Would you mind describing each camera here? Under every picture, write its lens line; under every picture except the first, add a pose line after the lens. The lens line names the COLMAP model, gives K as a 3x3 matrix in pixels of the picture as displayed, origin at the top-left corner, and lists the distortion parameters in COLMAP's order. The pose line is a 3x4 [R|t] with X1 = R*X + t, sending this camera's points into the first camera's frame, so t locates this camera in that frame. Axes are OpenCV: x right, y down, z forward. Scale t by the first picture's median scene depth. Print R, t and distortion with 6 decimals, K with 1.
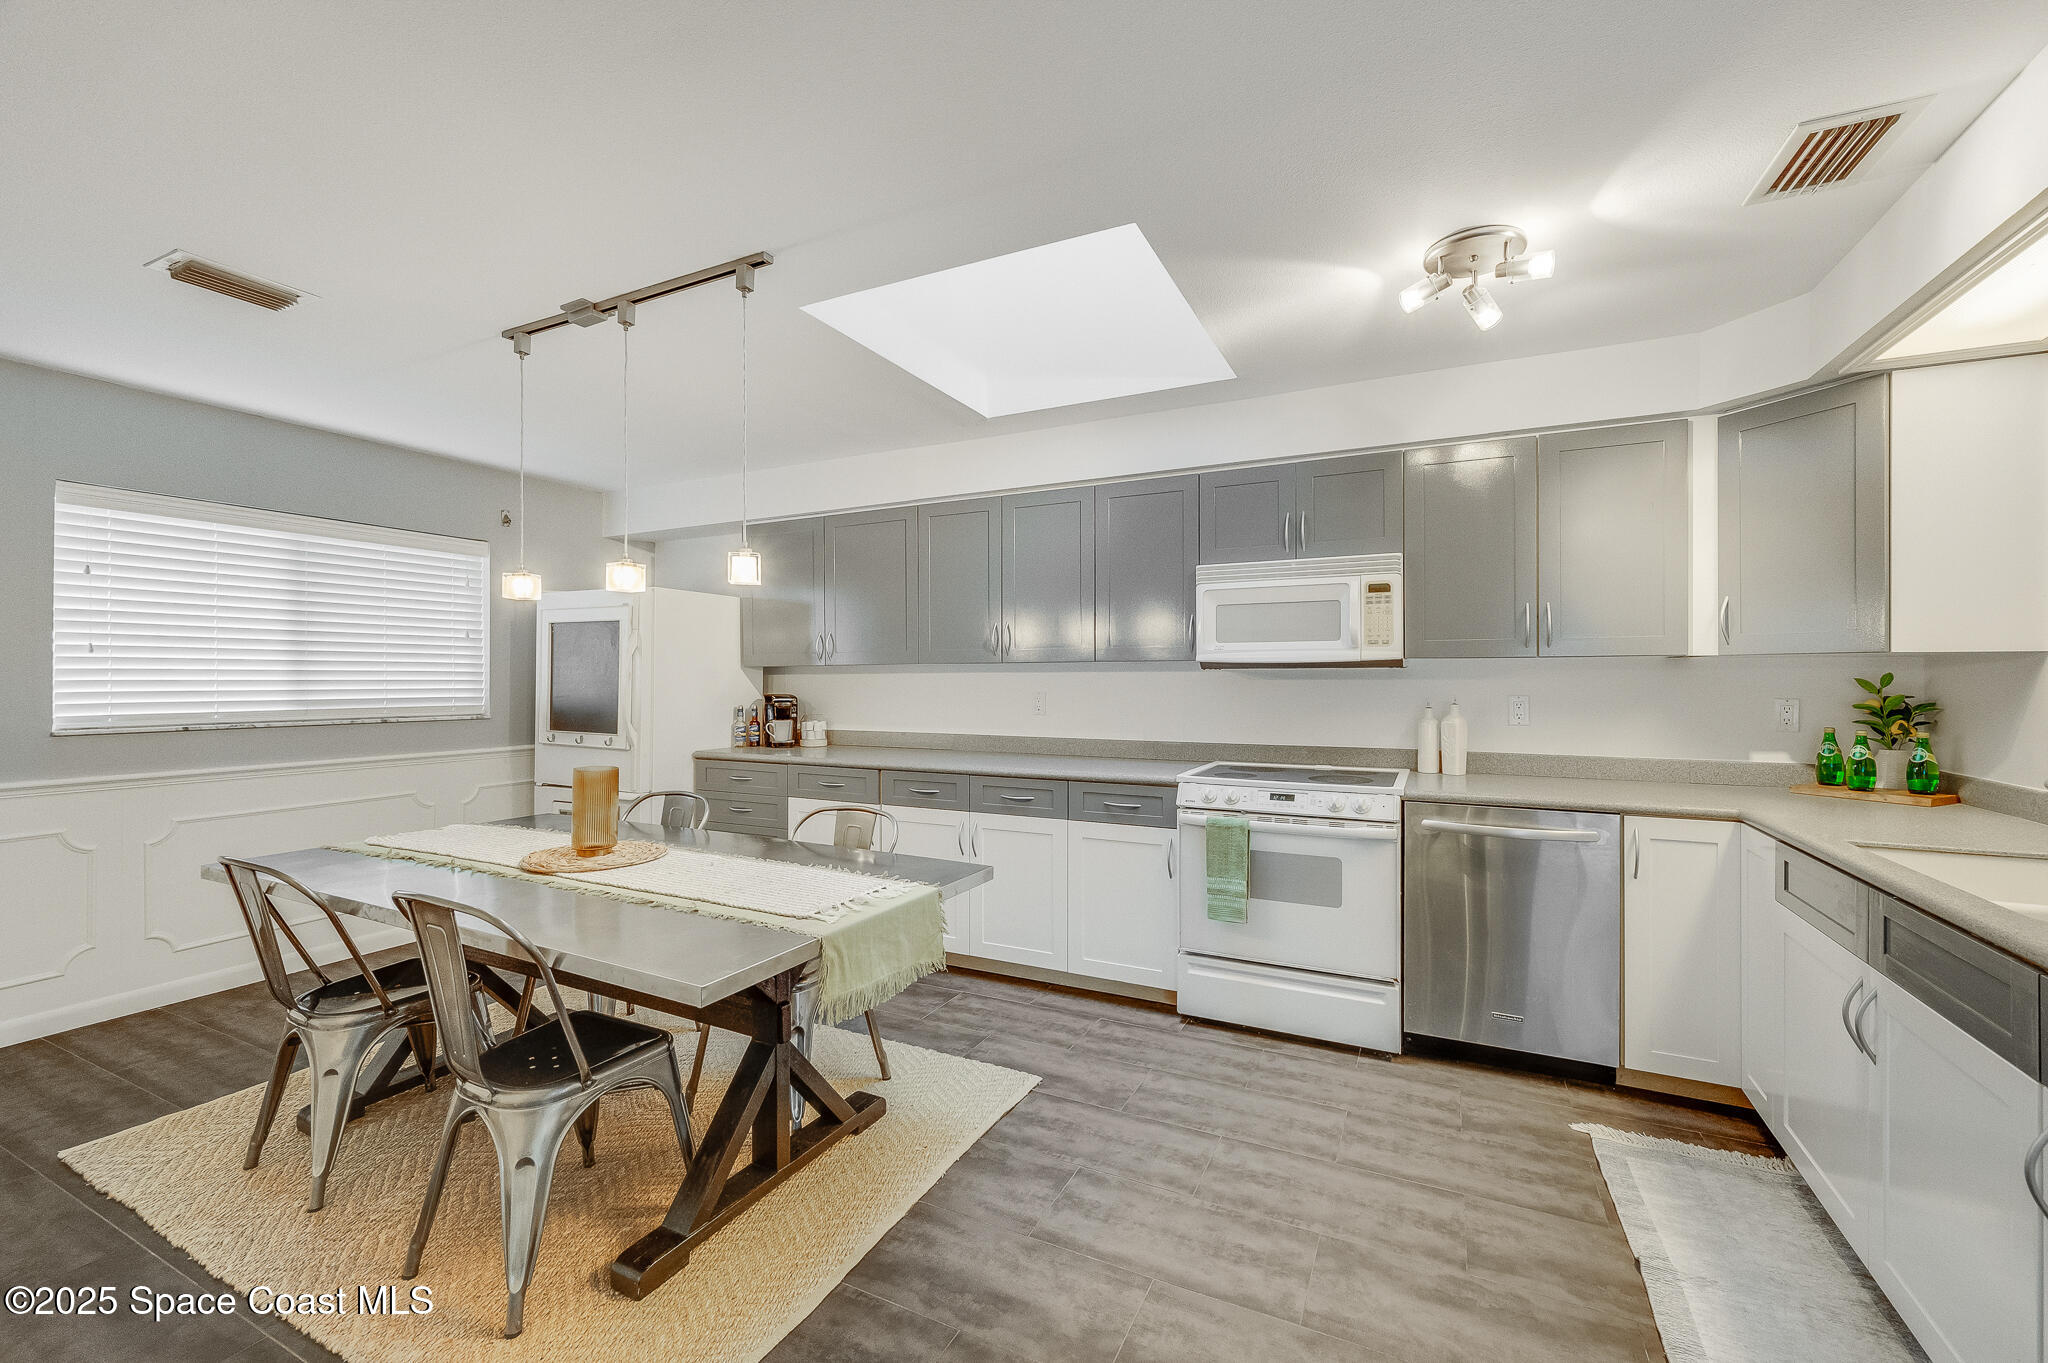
lens RADIAL K [[831.6, 0, 1026.9], [0, 831.6, 680.9], [0, 0, 1]] dist [-0.002685, 0.000412]
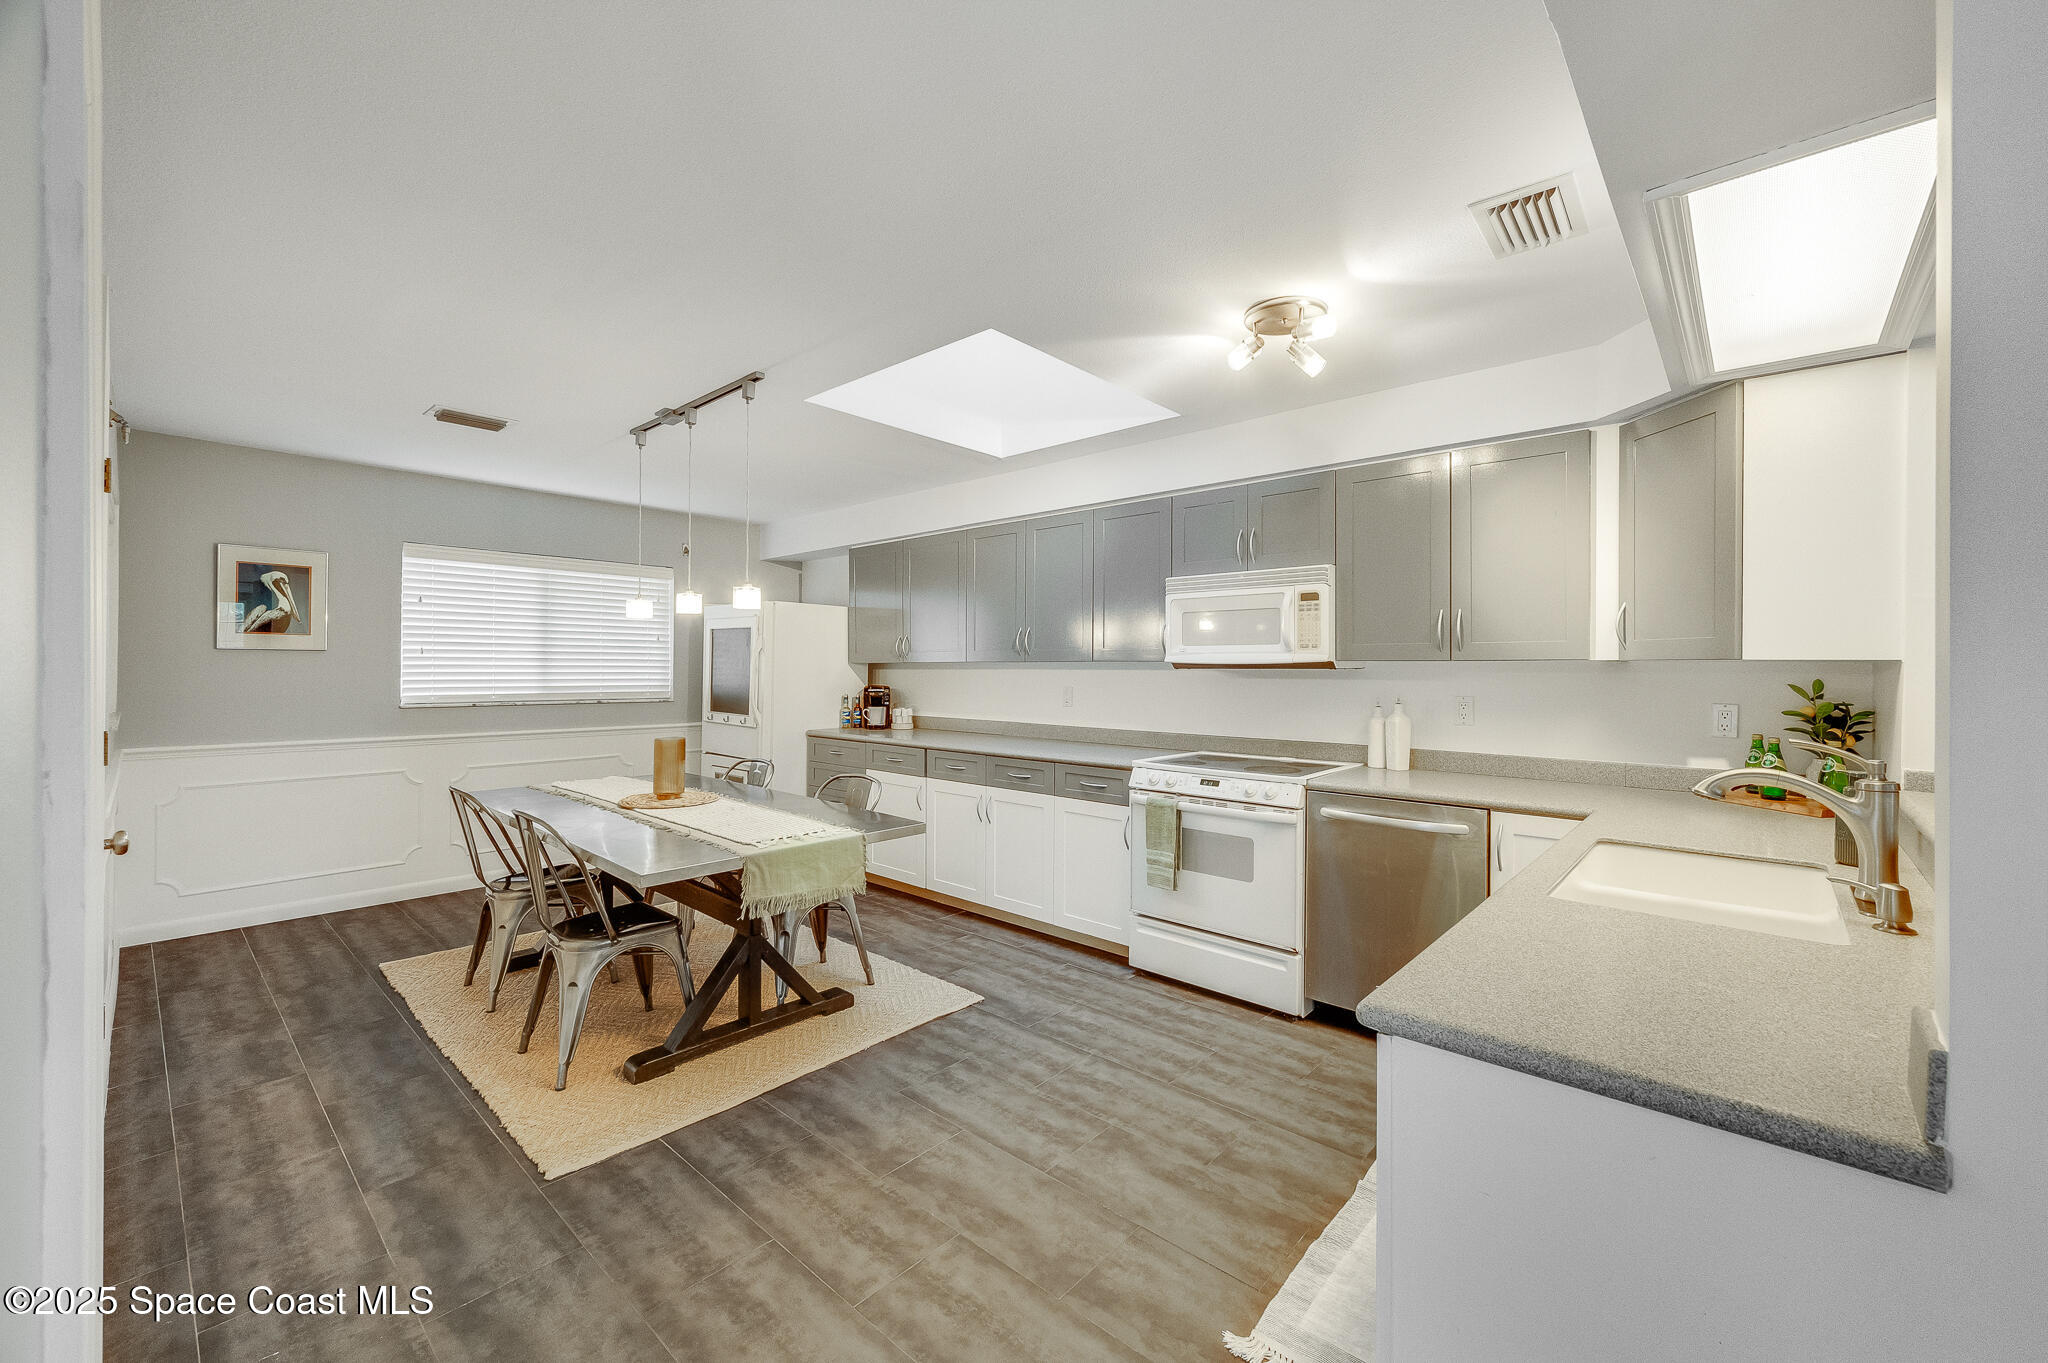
lens RADIAL K [[813.1, 0, 1022.0], [0, 813.1, 671.2], [0, 0, 1]] dist [-0.002595, -0.000607]
pose [[0.961721, 0.006744, -0.273946, 0.400680], [-0.006972, 0.999976, 0.000142, -0.012426], [0.273940, 0.001773, 0.961745, -0.156417]]
